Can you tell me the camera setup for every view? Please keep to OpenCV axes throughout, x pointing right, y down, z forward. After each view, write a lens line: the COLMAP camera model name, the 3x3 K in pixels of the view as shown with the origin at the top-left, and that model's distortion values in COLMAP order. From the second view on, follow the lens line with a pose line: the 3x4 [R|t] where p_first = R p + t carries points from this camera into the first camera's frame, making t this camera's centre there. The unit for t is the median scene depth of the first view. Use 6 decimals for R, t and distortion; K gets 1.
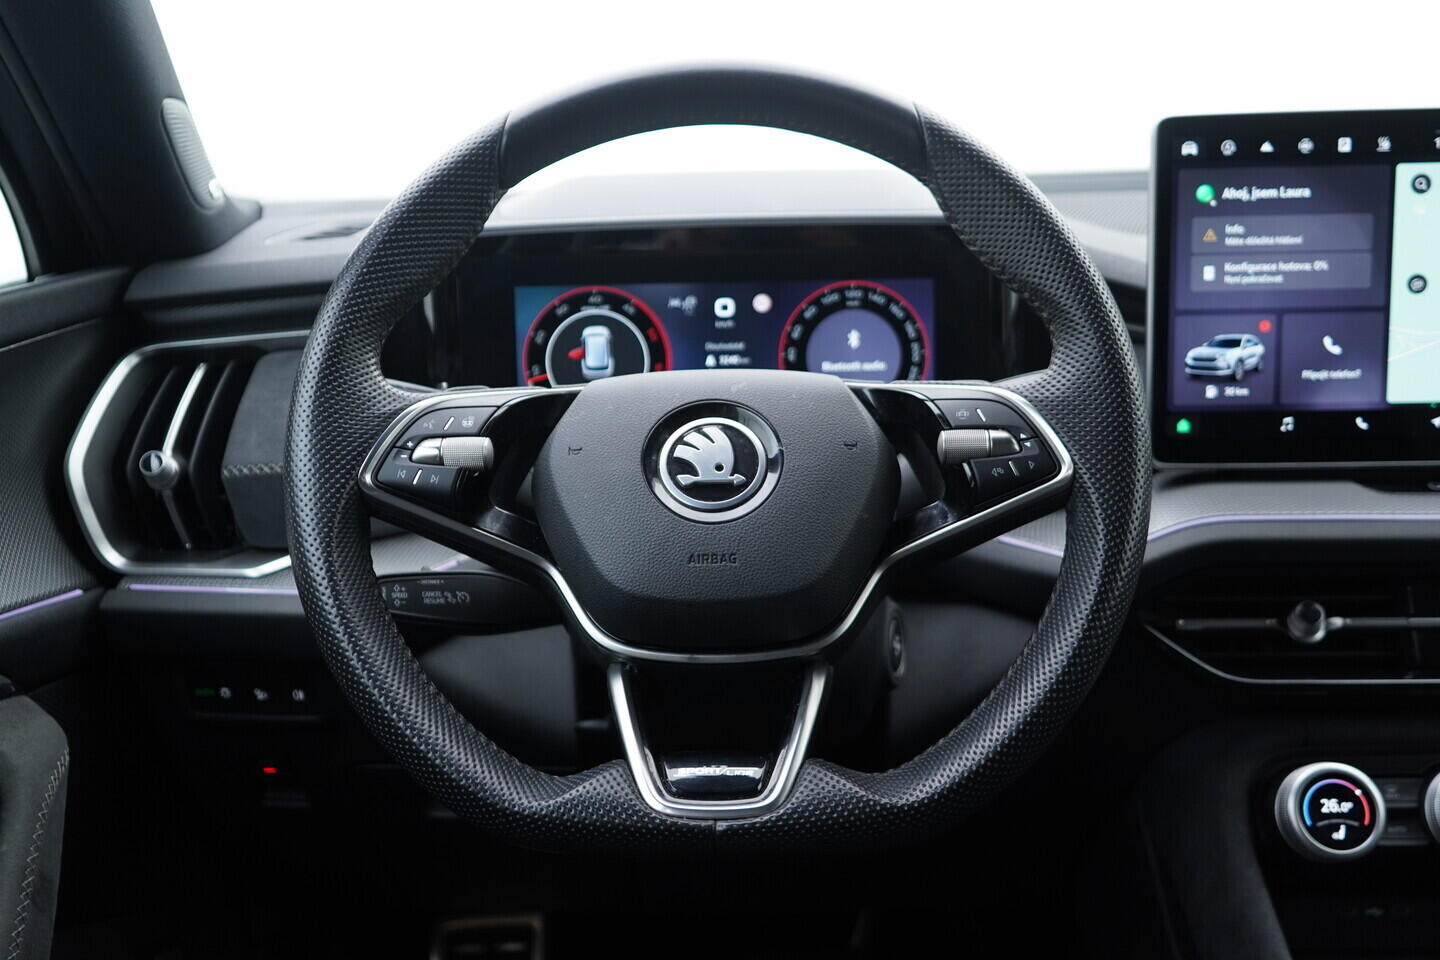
lens RADIAL K [[1494.4, 0, 727.0], [0, 1494.4, 469.7], [0, 0, 1]] dist [0.003595, 0.000000]
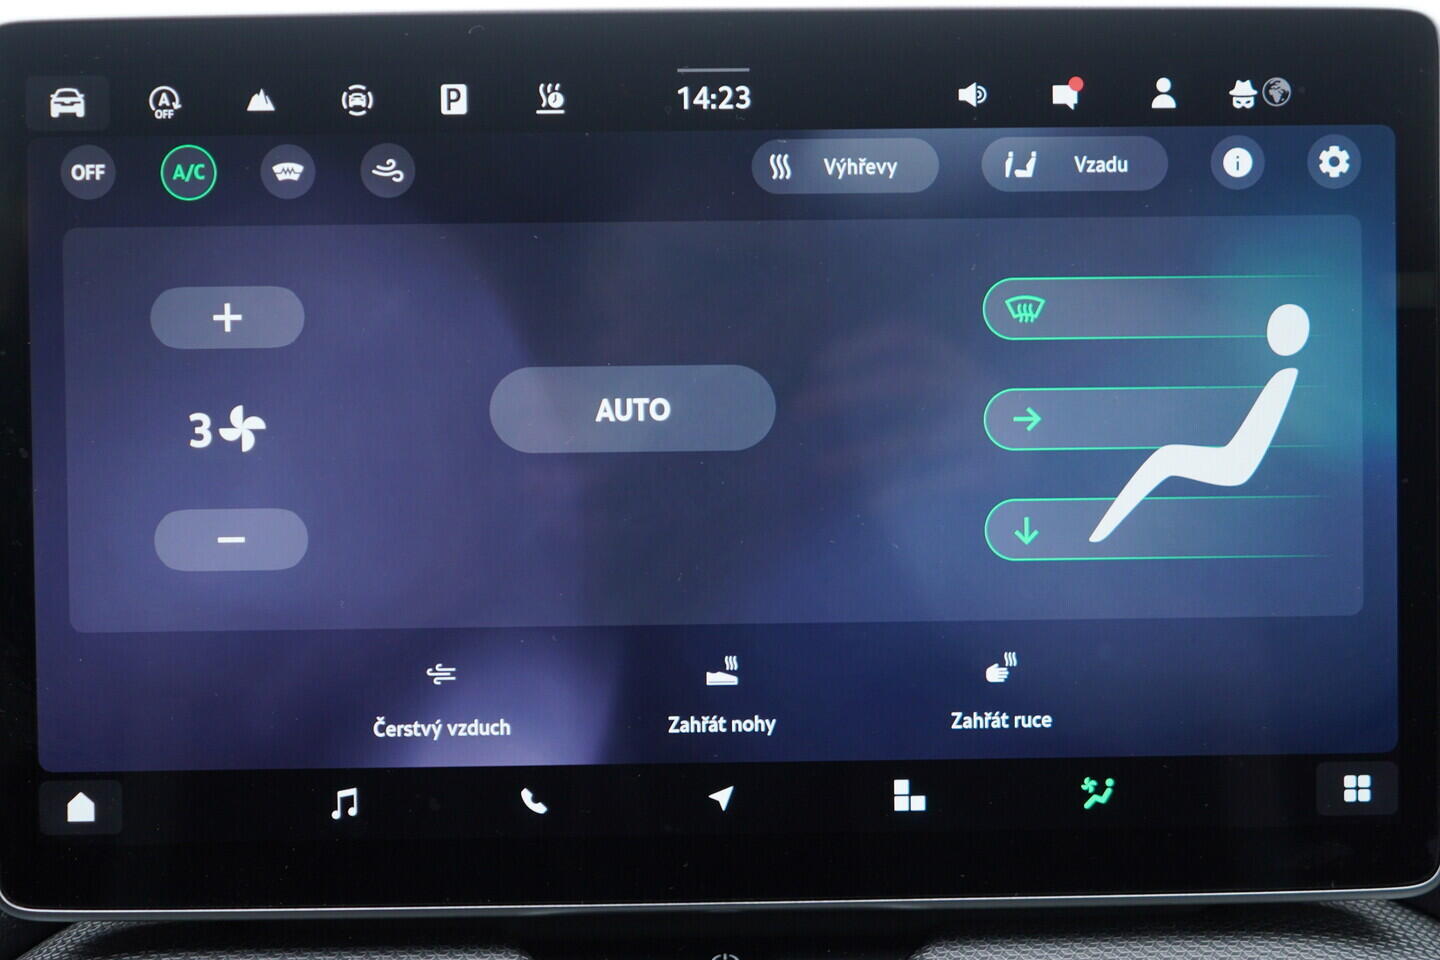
lens RADIAL K [[1494.4, 0, 710.9], [0, 1494.4, 477.9], [0, 0, 1]] dist [0.003595, 0.000000]
pose [[0.998789, 0.007358, 0.048637, 0.461548], [-0.001438, 0.992694, -0.120651, -0.069520], [-0.049170, 0.120435, 0.991503, 0.614060]]
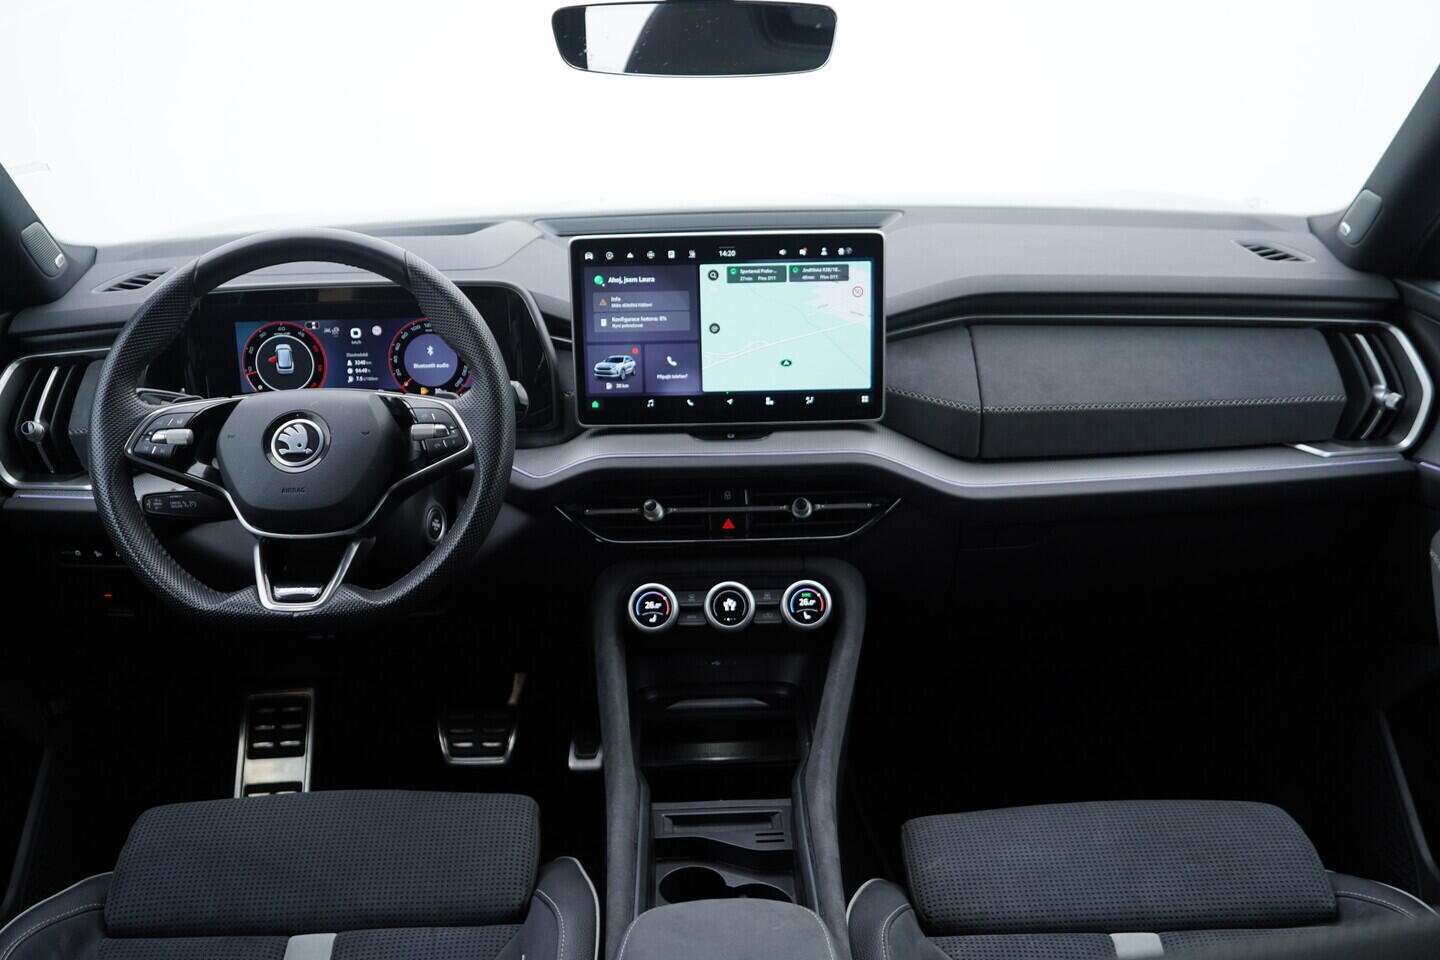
lens RADIAL K [[1494.4, 0, 723.2], [0, 1494.4, 474.0], [0, 0, 1]] dist [0.003595, 0.000000]
pose [[0.999376, -0.009888, 0.033906, 0.410778], [0.006111, 0.993938, 0.109769, -0.149398], [-0.034786, -0.109493, 0.993379, -0.867309]]
